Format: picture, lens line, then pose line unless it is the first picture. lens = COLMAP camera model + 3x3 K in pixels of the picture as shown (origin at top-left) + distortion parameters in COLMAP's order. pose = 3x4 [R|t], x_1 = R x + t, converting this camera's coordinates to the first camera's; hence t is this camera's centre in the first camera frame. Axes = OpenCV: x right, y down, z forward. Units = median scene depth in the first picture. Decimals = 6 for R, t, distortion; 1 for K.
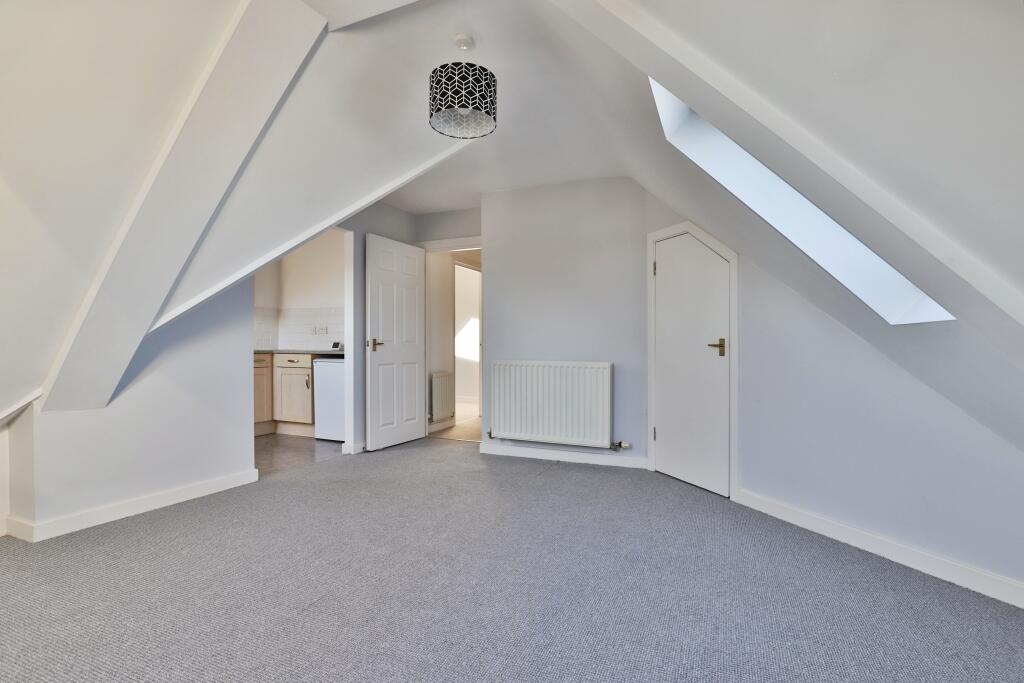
lens RADIAL K [[500.0, 0, 510.8], [0, 500.0, 355.6], [0, 0, 1]] dist [-0.040614, -0.000002]
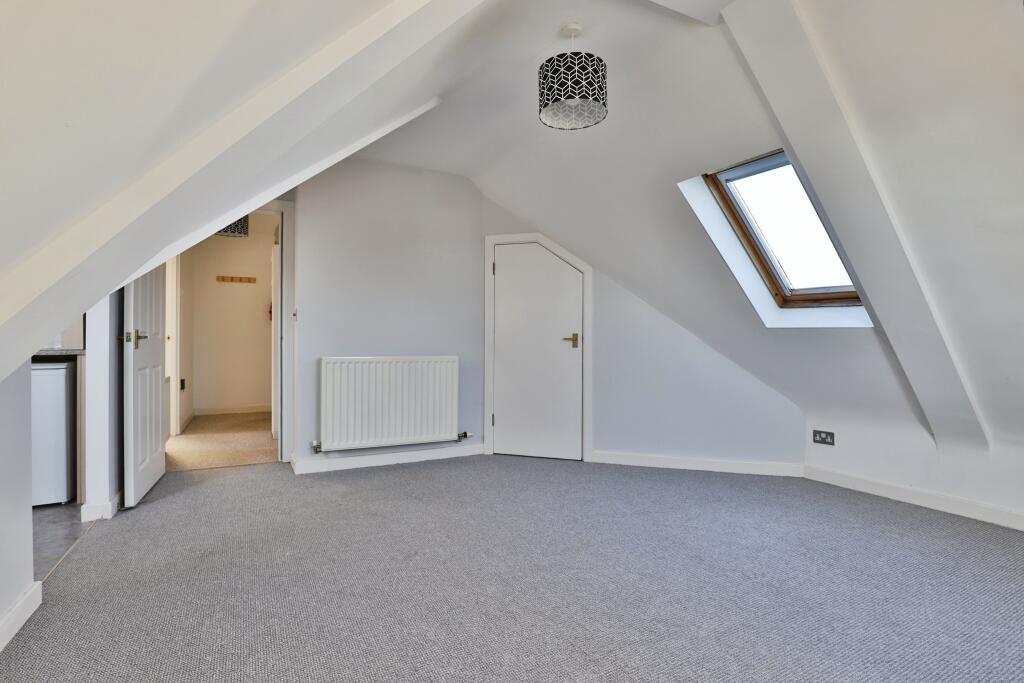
lens RADIAL K [[503.3, 0, 512.0], [0, 503.3, 341.5], [0, 0, 1]] dist [-0.031996, 0.000409]
pose [[0.631309, -0.006628, 0.775503, -0.542683], [0.015542, 0.999871, -0.004107, -0.009657], [-0.775375, 0.014646, 0.631331, 0.269782]]
